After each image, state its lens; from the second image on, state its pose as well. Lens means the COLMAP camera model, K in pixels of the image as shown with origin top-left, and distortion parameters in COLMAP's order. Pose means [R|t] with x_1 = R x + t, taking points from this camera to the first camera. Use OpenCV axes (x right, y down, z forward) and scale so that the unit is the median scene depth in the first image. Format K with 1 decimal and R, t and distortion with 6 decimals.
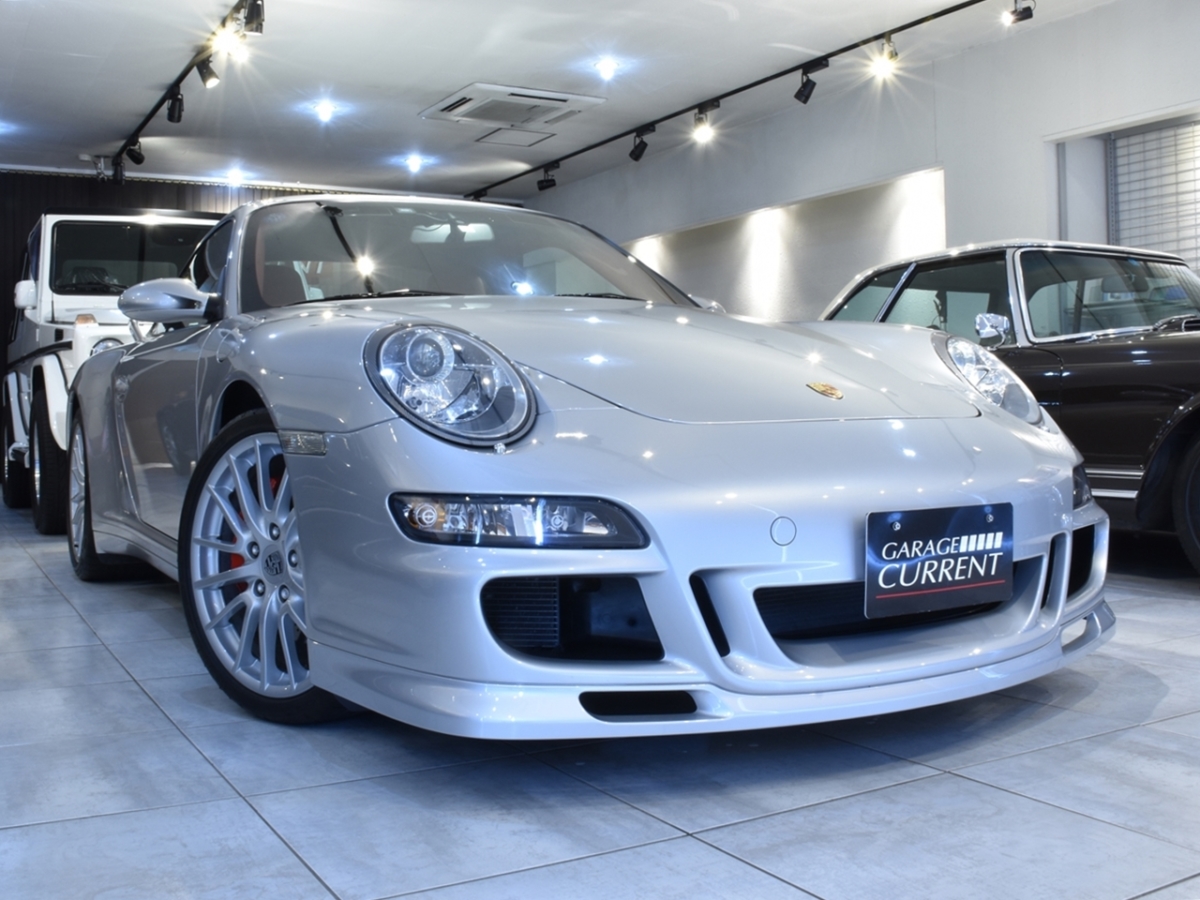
lens RADIAL K [[1233.6, 0, 600.0], [0, 1233.6, 450.0], [0, 0, 1]] dist [-0.089257, 0.006328]
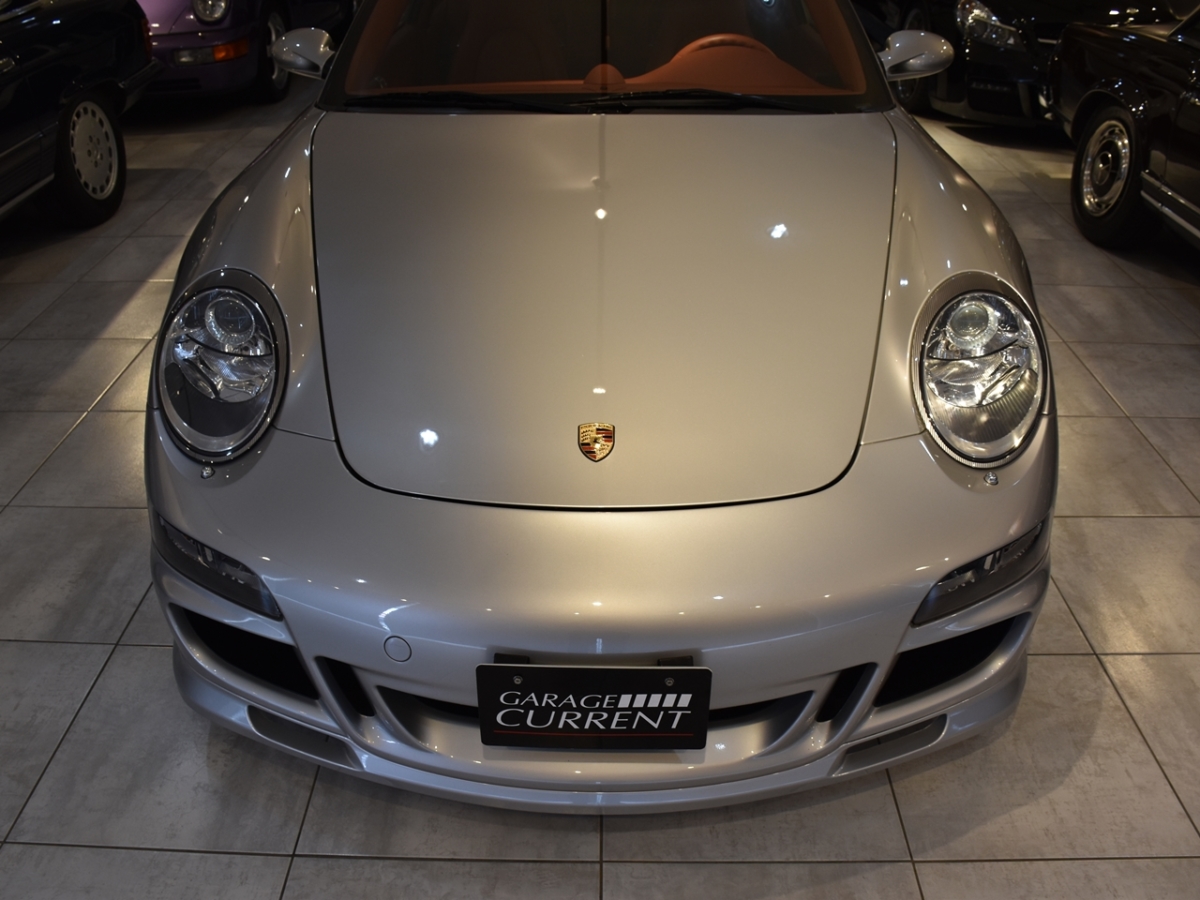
lens RADIAL K [[1012.2, 0, 579.8], [0, 1012.2, 536.4], [0, 0, 1]] dist [-0.121322, 0.006246]
pose [[0.855453, 0.309829, -0.414977, 0.533034], [-0.028415, 0.828173, 0.559752, -0.416786], [0.517100, -0.467050, 0.717267, 0.536649]]
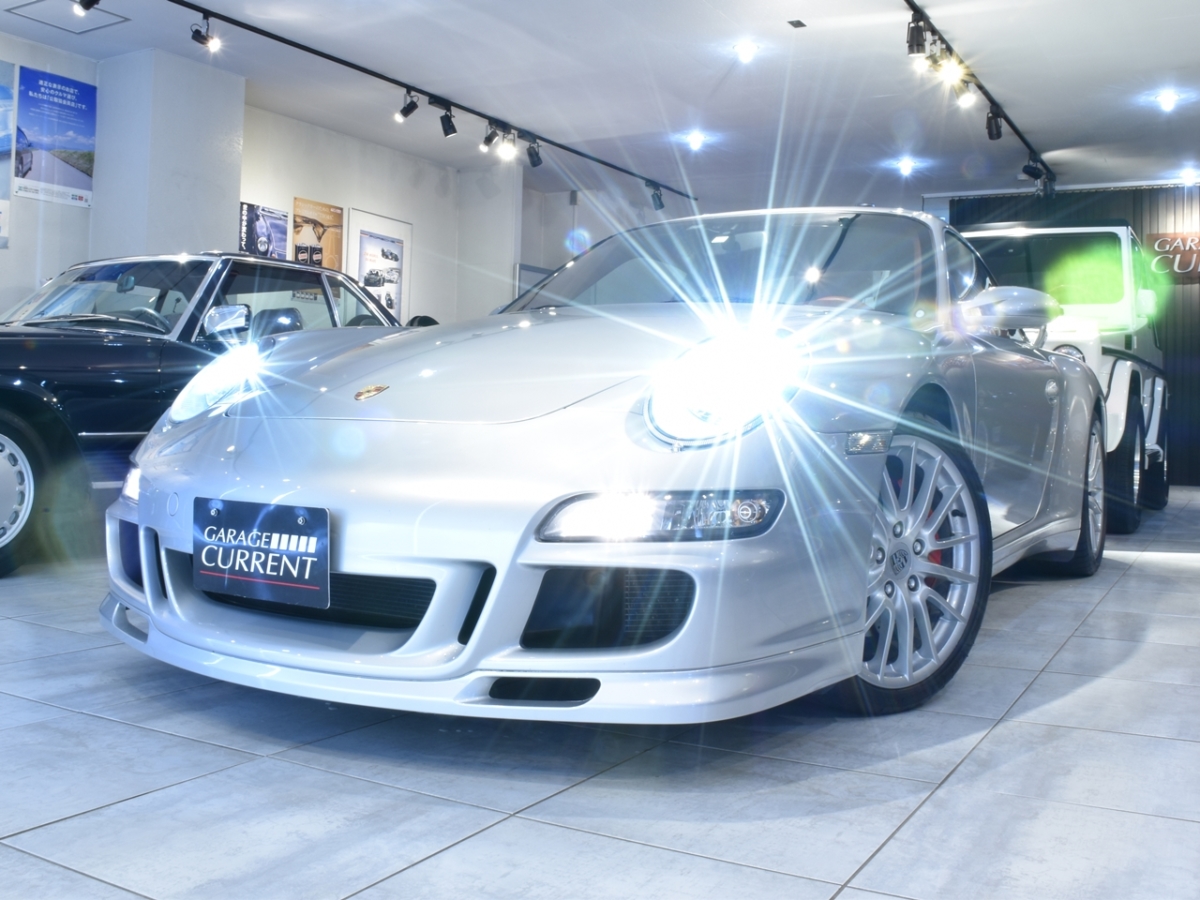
lens RADIAL K [[1188.2, 0, 600.0], [0, 1188.2, 450.0], [0, 0, 1]] dist [-0.090596, 0.006851]
pose [[0.506720, 0.060297, -0.859999, 1.299190], [-0.063362, 0.997458, 0.032601, -0.050001], [0.859779, 0.037972, 0.509253, 0.733911]]
